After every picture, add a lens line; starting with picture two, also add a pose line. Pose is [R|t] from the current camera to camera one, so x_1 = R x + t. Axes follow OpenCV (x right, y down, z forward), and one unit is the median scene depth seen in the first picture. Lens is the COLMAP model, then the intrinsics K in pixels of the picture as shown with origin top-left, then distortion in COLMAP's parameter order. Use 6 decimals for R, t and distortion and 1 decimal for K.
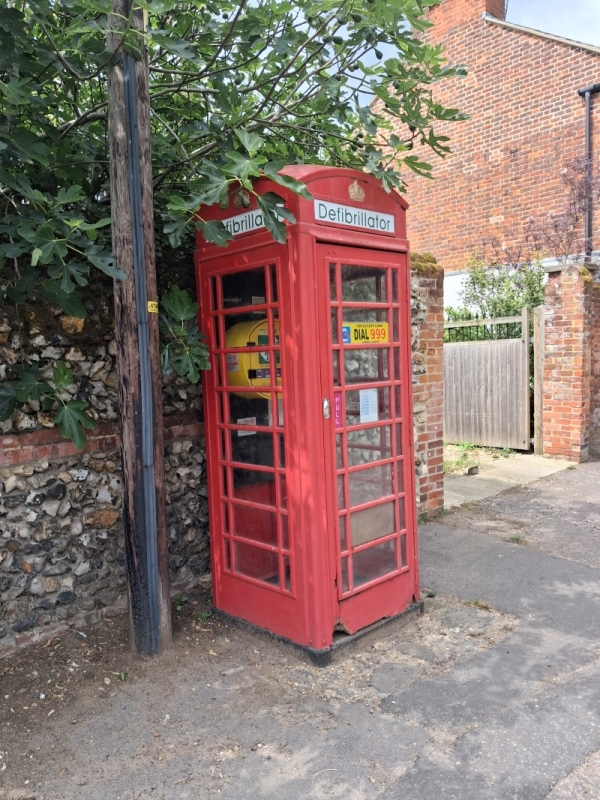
lens RADIAL K [[624.8, 0, 277.4], [0, 624.8, 410.8], [0, 0, 1]] dist [0.000882, -0.006963]
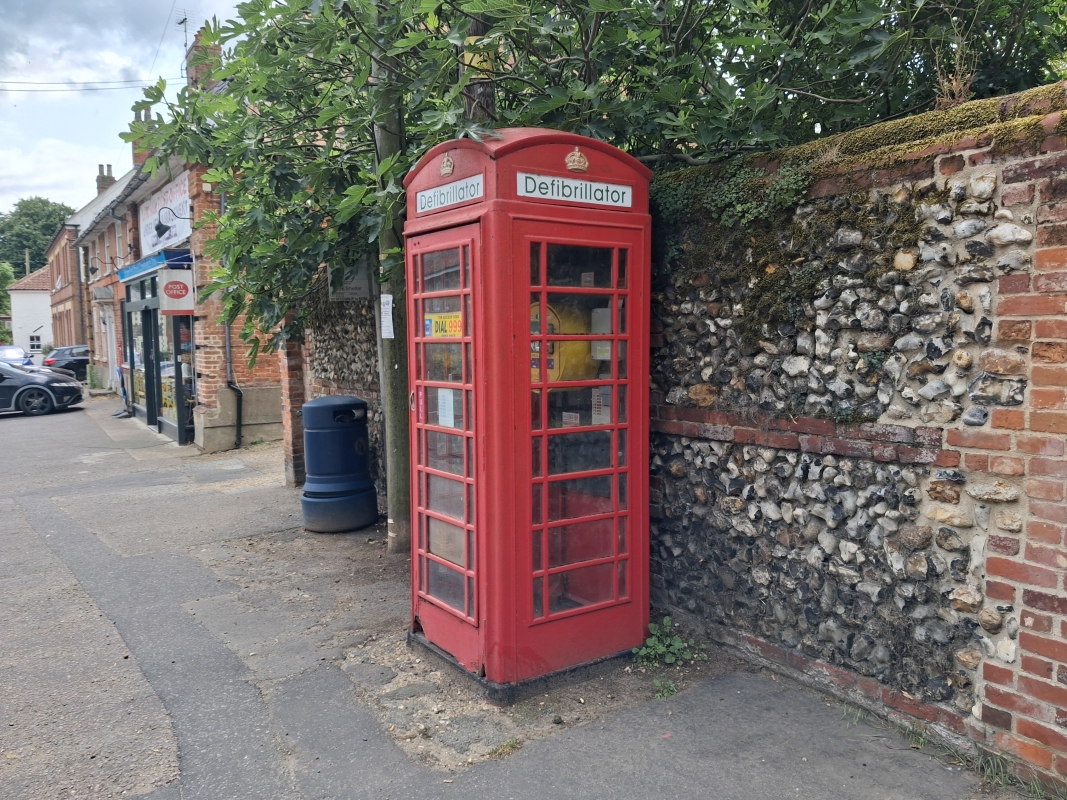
lens RADIAL K [[833.4, 0, 533.5], [0, 833.4, 400.0], [0, 0, 1]] dist [0.000882, -0.006963]
pose [[-0.137034, 0.121313, -0.983110, 1.206689], [-0.068992, 0.988893, 0.131644, -0.171227], [0.988161, 0.085866, -0.127142, 1.194875]]
